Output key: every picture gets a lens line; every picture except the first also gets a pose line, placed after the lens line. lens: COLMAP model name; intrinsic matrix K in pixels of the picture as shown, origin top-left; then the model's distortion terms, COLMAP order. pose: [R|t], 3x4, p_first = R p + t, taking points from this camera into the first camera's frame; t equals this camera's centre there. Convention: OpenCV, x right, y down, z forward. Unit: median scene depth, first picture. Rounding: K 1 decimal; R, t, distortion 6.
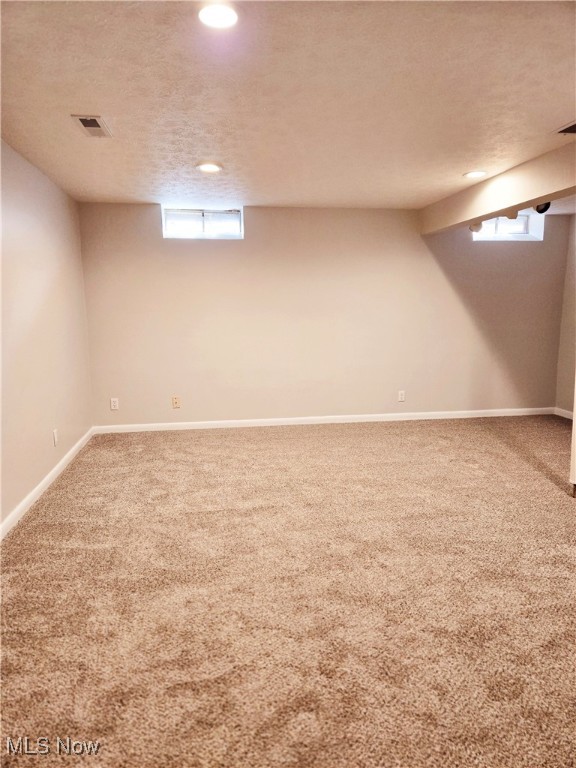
lens RADIAL K [[510.0, 0, 288.0], [0, 510.0, 384.0], [0, 0, 1]] dist [0.071662, -0.055070]
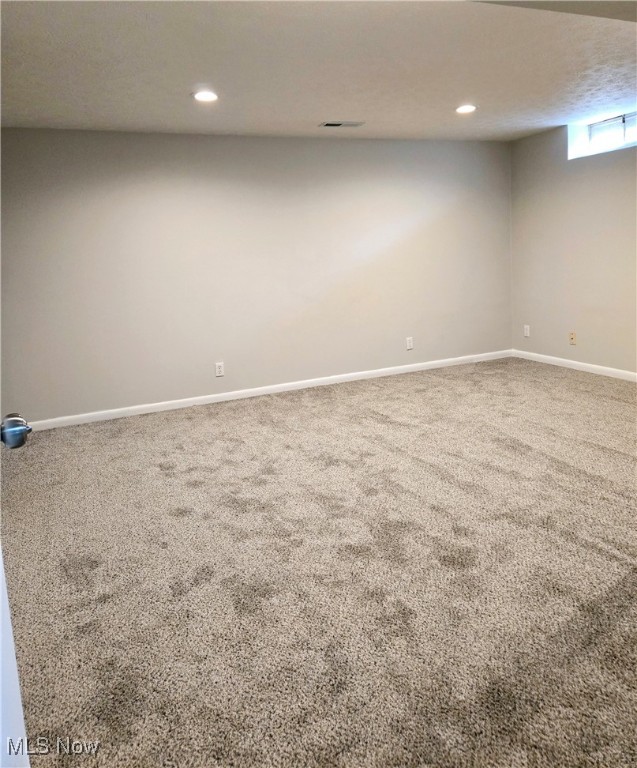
lens RADIAL K [[520.3, 0, 318.5], [0, 520.3, 384.0], [0, 0, 1]] dist [-0.006551, -0.003709]
pose [[0.295447, 0.230587, -0.927114, 0.923644], [-0.095644, 0.972699, 0.211446, -0.069927], [0.950559, 0.026202, 0.309436, 0.452857]]
